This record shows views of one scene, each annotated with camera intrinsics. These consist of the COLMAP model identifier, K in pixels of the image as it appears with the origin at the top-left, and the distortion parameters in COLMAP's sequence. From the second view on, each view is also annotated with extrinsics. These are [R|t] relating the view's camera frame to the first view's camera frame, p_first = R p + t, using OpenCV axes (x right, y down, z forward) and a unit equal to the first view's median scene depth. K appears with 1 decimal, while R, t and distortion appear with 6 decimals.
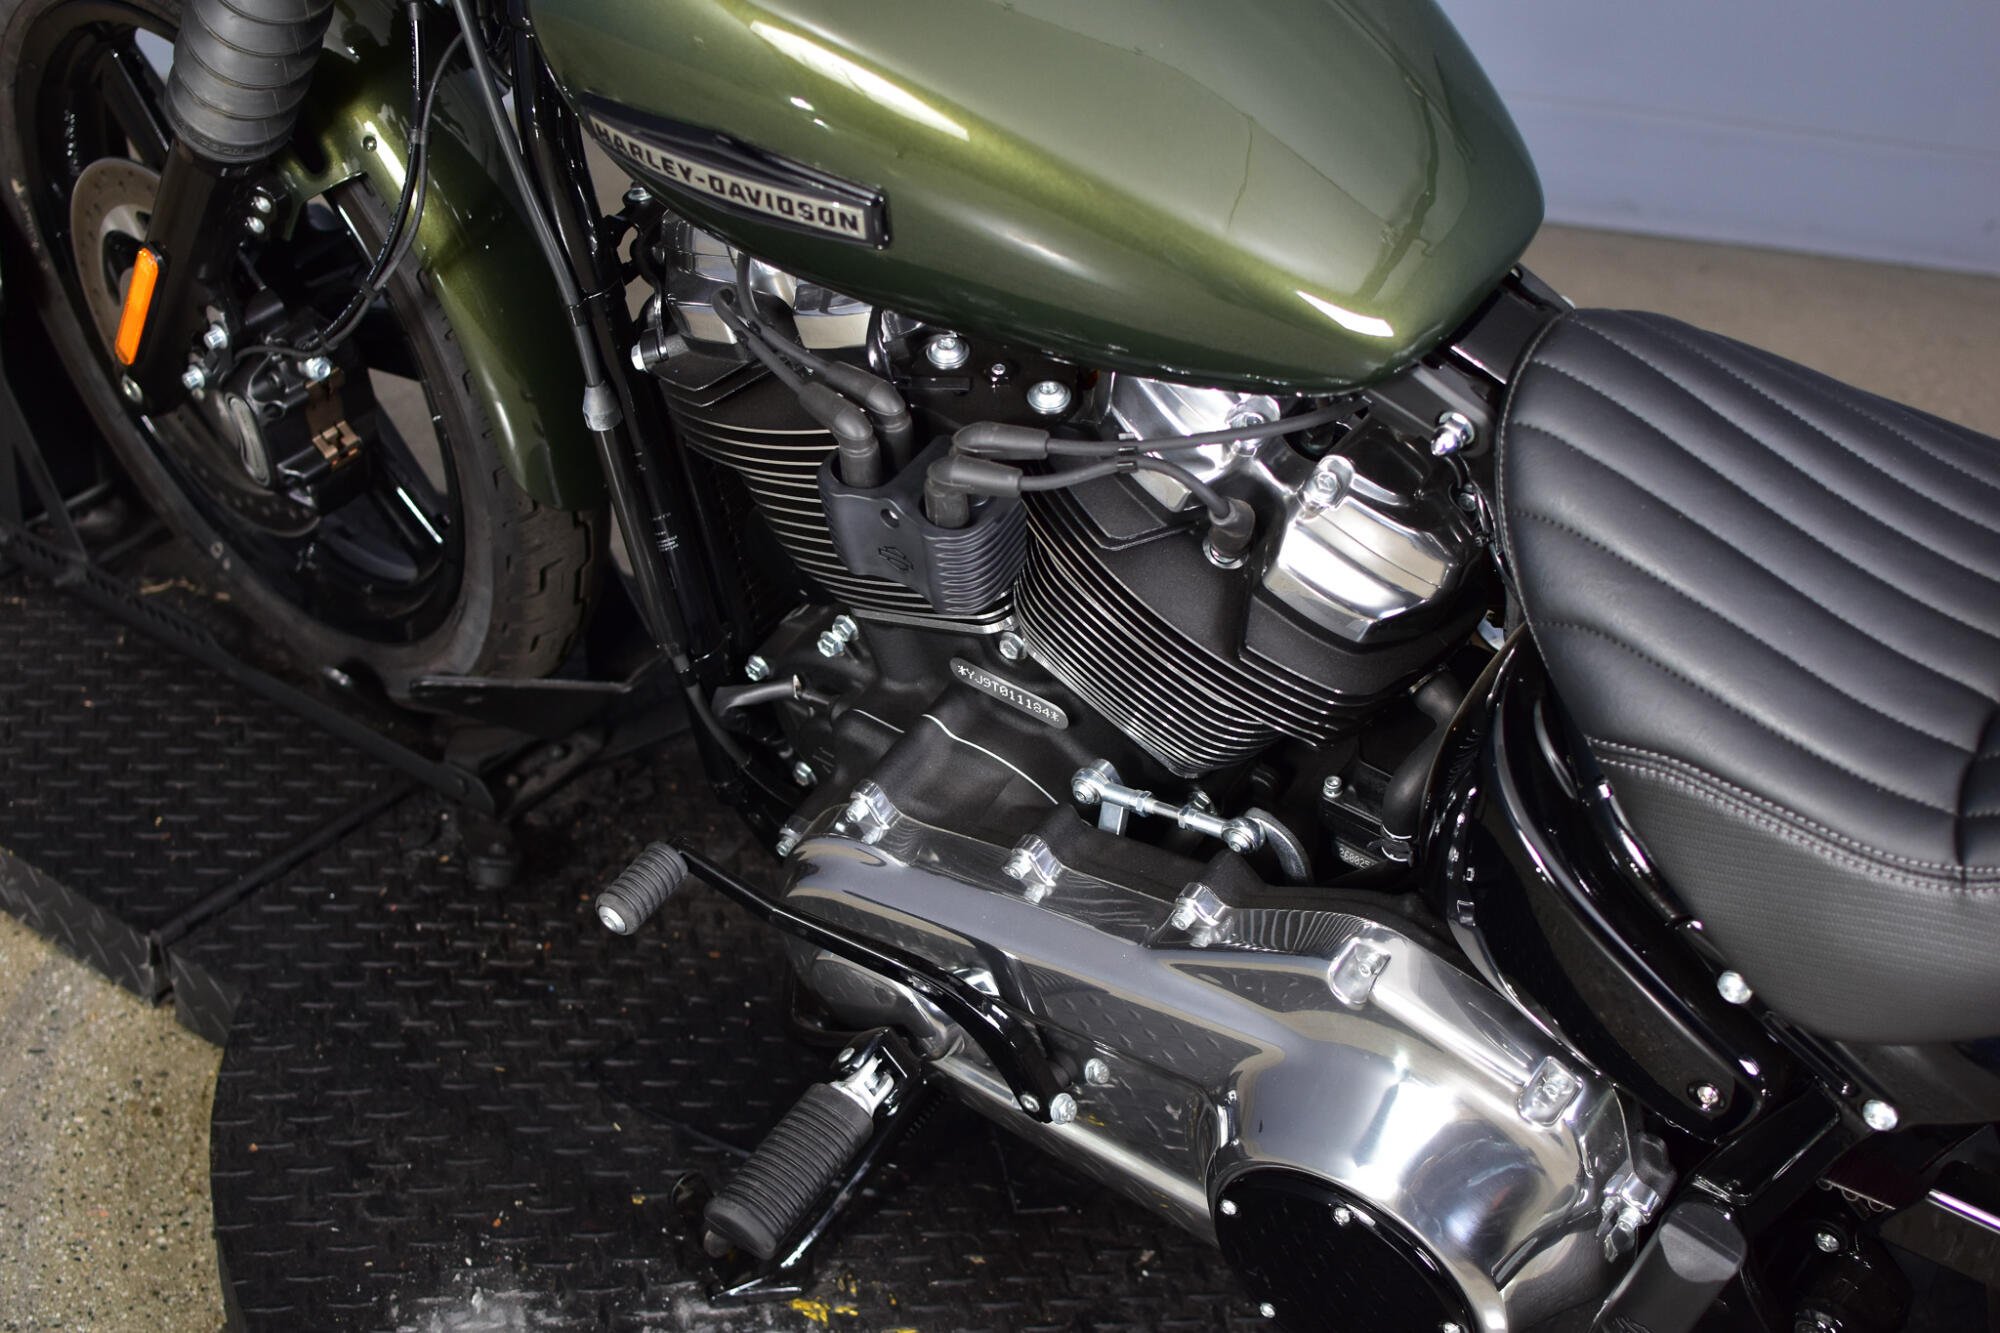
lens RADIAL K [[3081.9, 0, 987.7], [0, 3081.9, 662.2], [0, 0, 1]] dist [-0.122162, 0.000000]
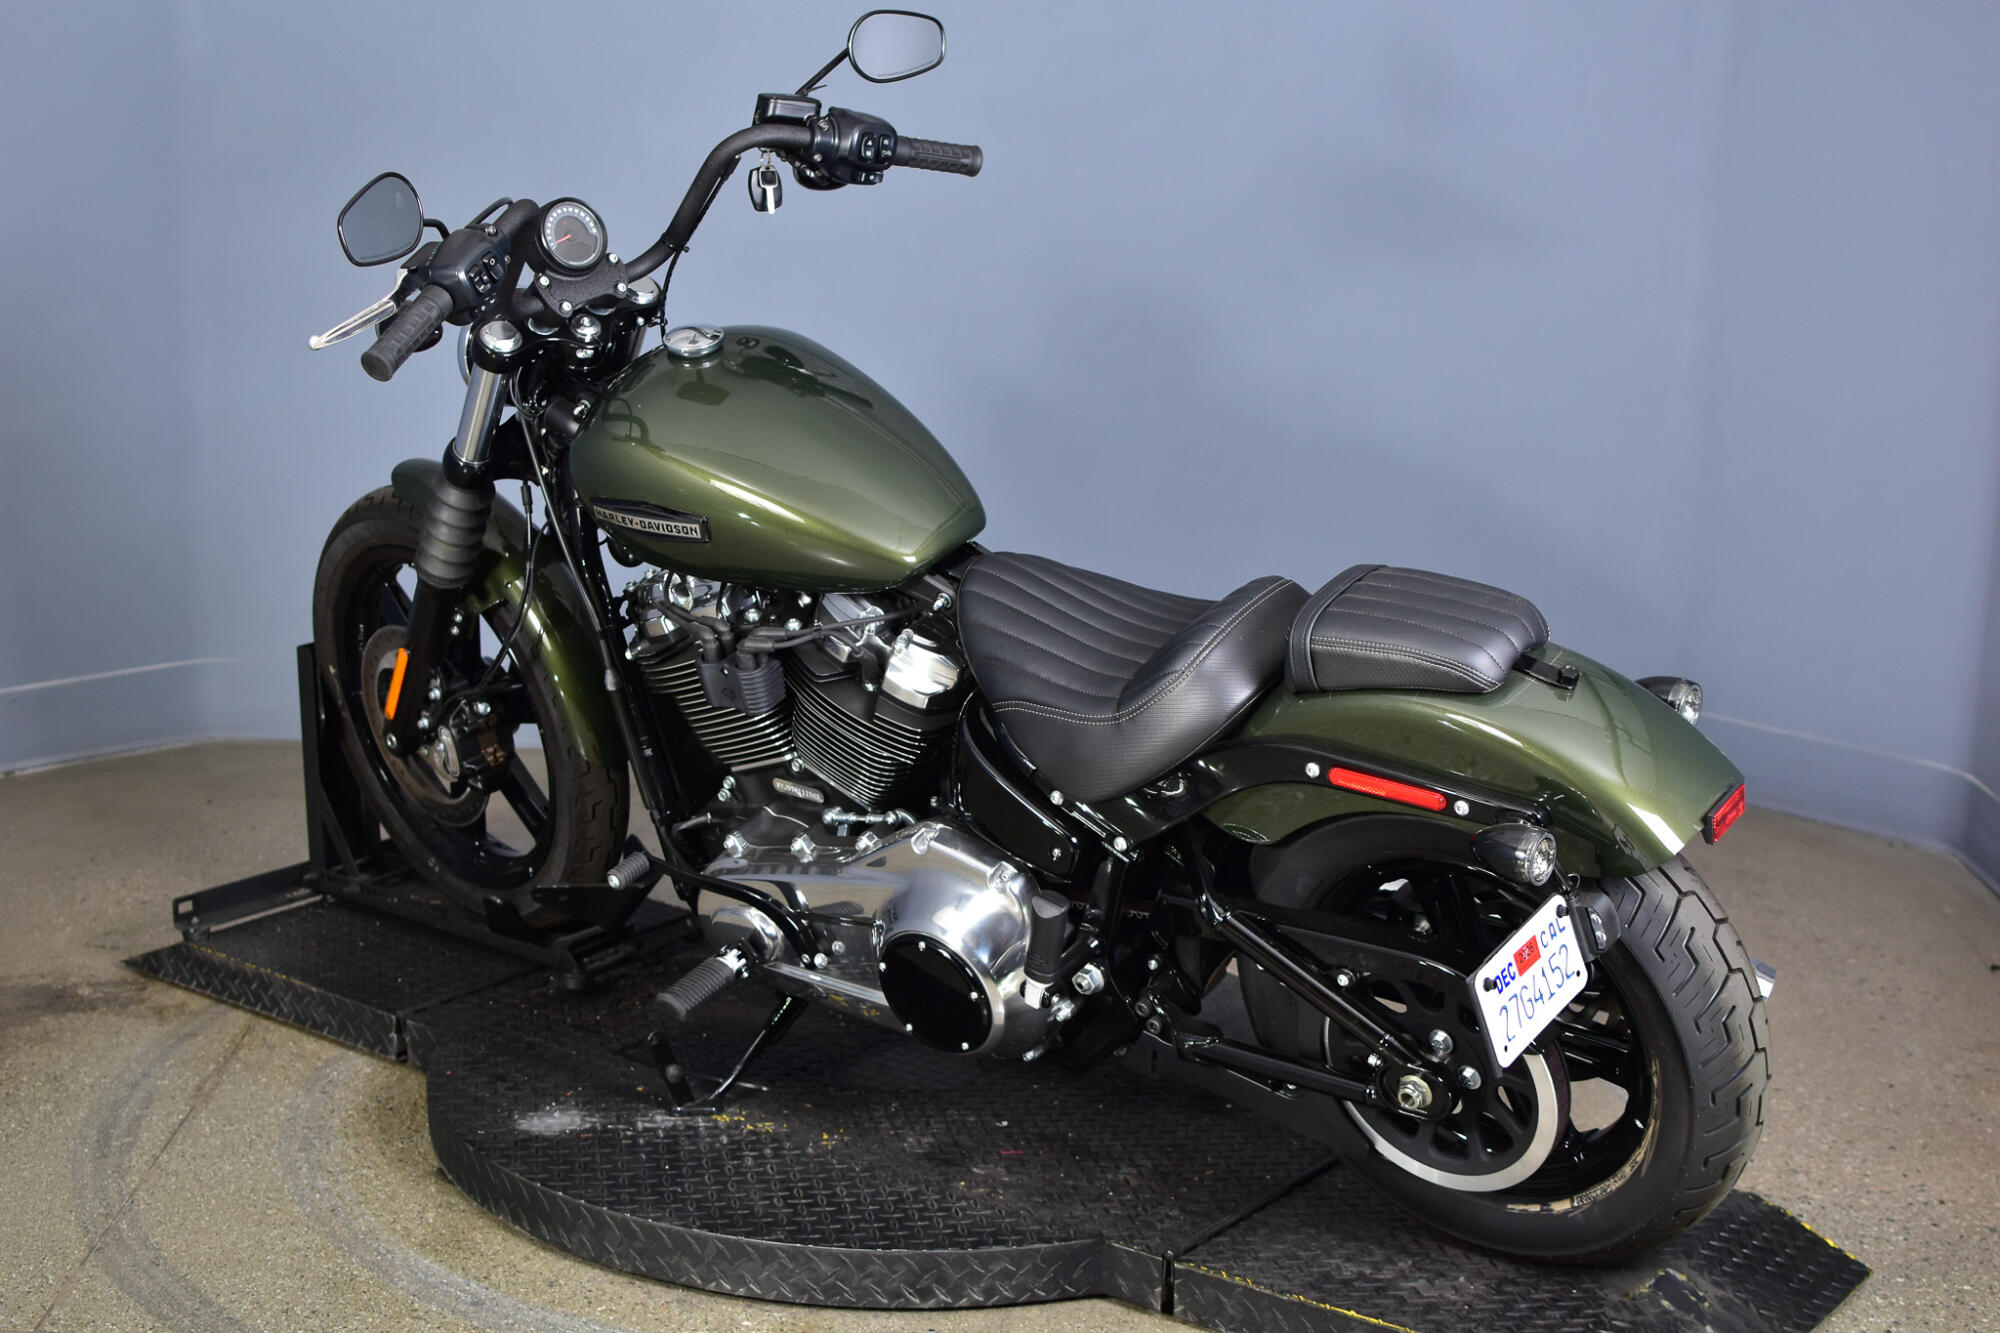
lens RADIAL K [[3081.9, 0, 1002.9], [0, 3081.9, 665.1], [0, 0, 1]] dist [-0.122162, 0.000000]
pose [[0.997352, -0.058884, -0.042683, 0.246285], [0.042478, 0.948038, -0.315308, 0.611530], [0.059031, 0.312660, 0.948029, -1.065653]]
